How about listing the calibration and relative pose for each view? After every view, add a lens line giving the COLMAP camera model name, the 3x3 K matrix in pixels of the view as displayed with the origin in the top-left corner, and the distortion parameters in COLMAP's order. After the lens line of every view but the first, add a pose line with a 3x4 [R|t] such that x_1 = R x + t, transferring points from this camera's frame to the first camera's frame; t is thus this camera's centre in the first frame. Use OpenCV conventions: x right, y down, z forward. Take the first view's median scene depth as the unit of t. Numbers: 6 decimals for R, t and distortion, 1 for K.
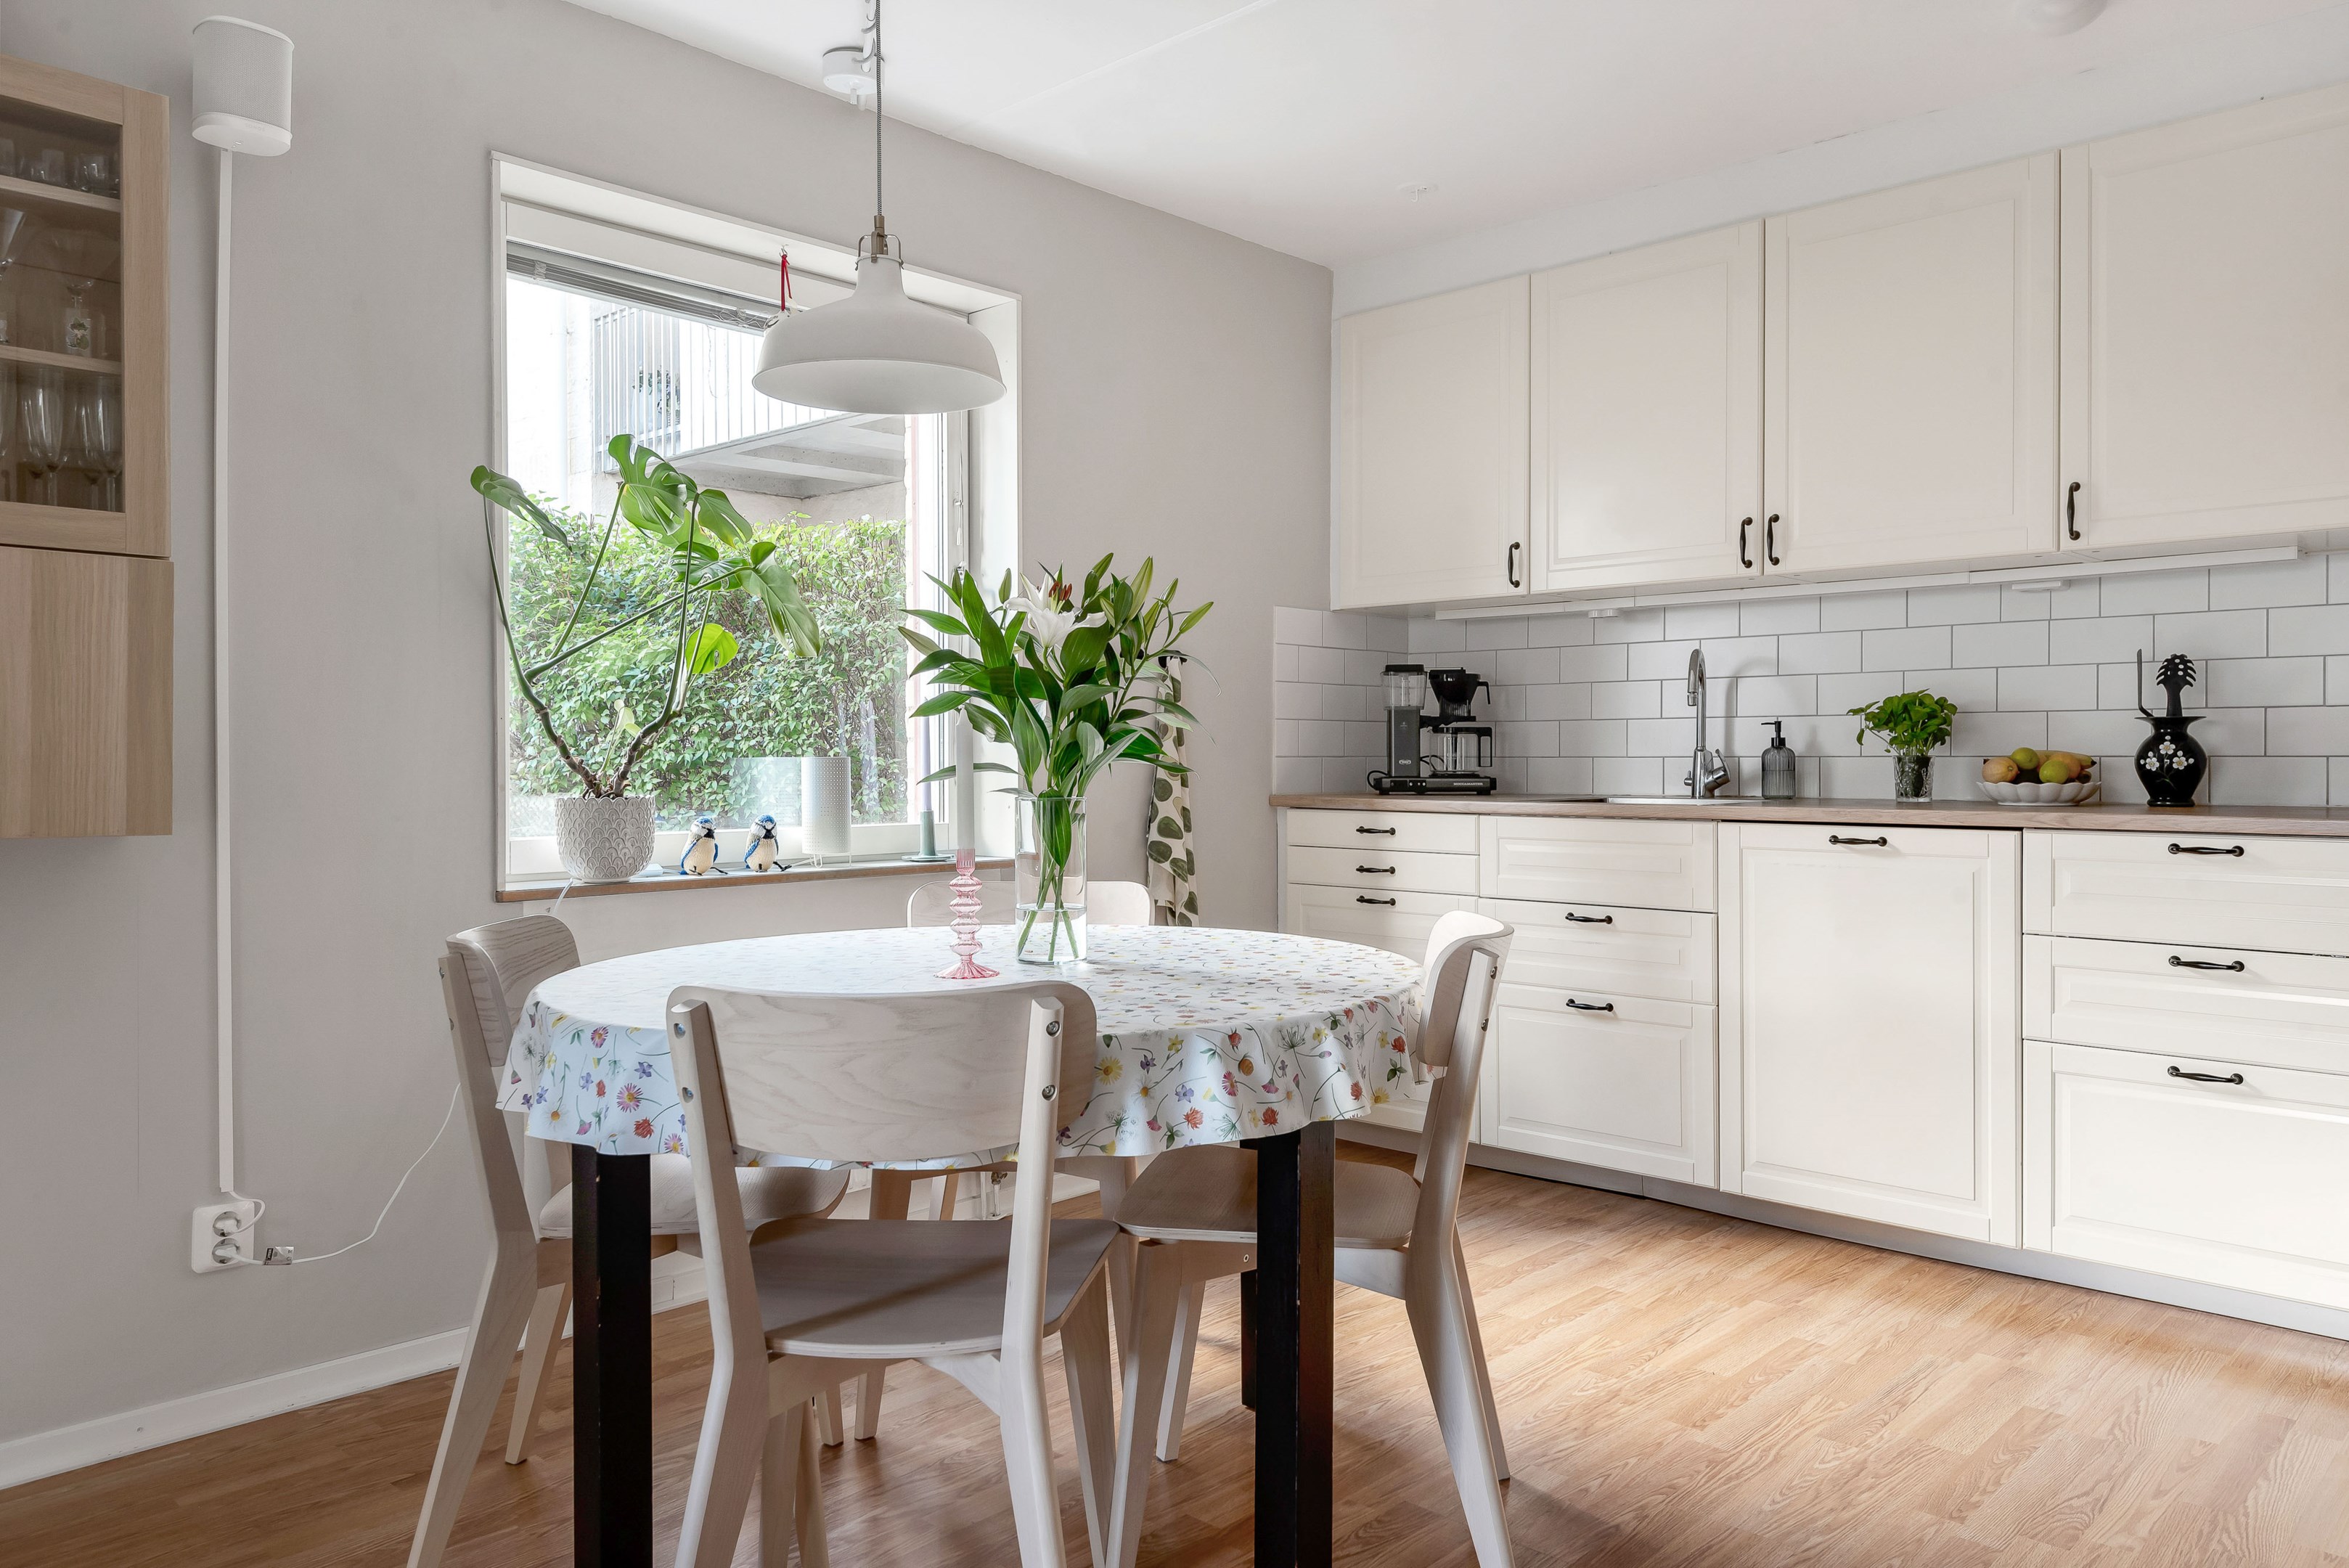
lens RADIAL K [[1713.8, 0, 1174.3], [0, 1713.8, 751.2], [0, 0, 1]] dist [0.063482, -0.000559]
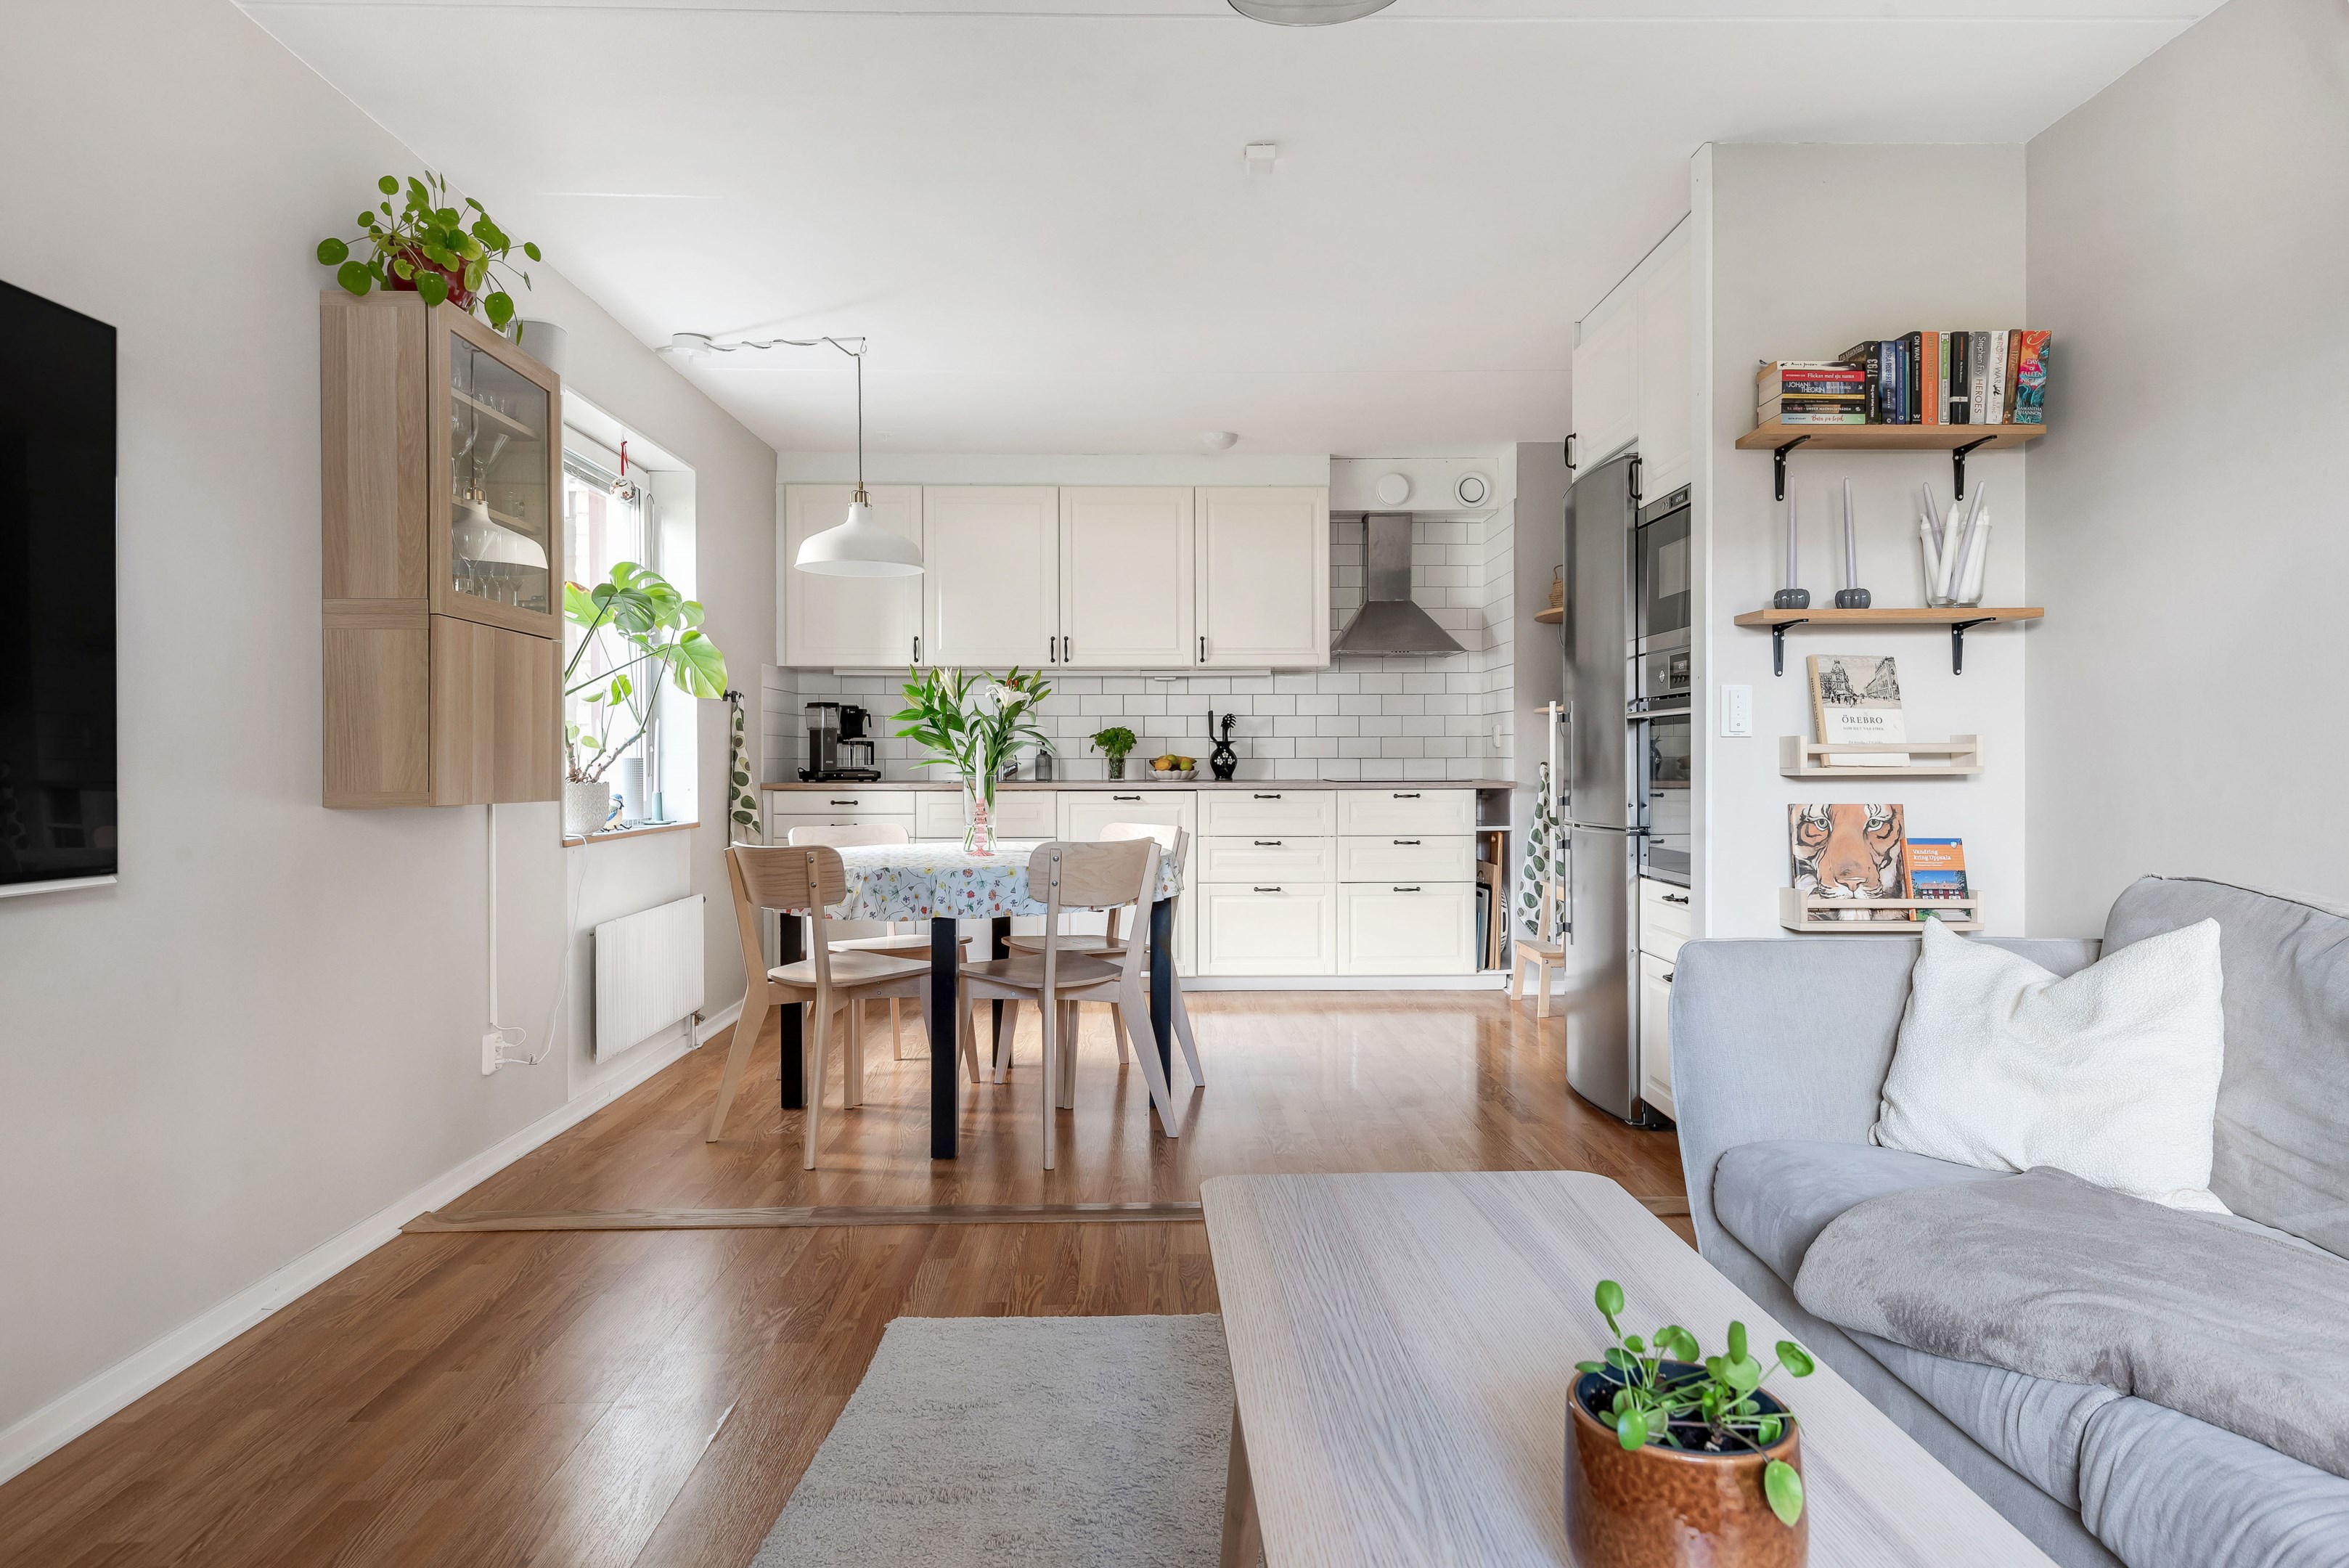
lens RADIAL K [[1713.8, 0, 1174.3], [0, 1713.8, 751.2], [0, 0, 1]] dist [0.063482, -0.000559]
pose [[0.679505, 0.006878, 0.733639, -1.015926], [-0.000519, 0.999960, -0.008894, 0.012319], [-0.733671, 0.005663, 0.679482, -0.426965]]
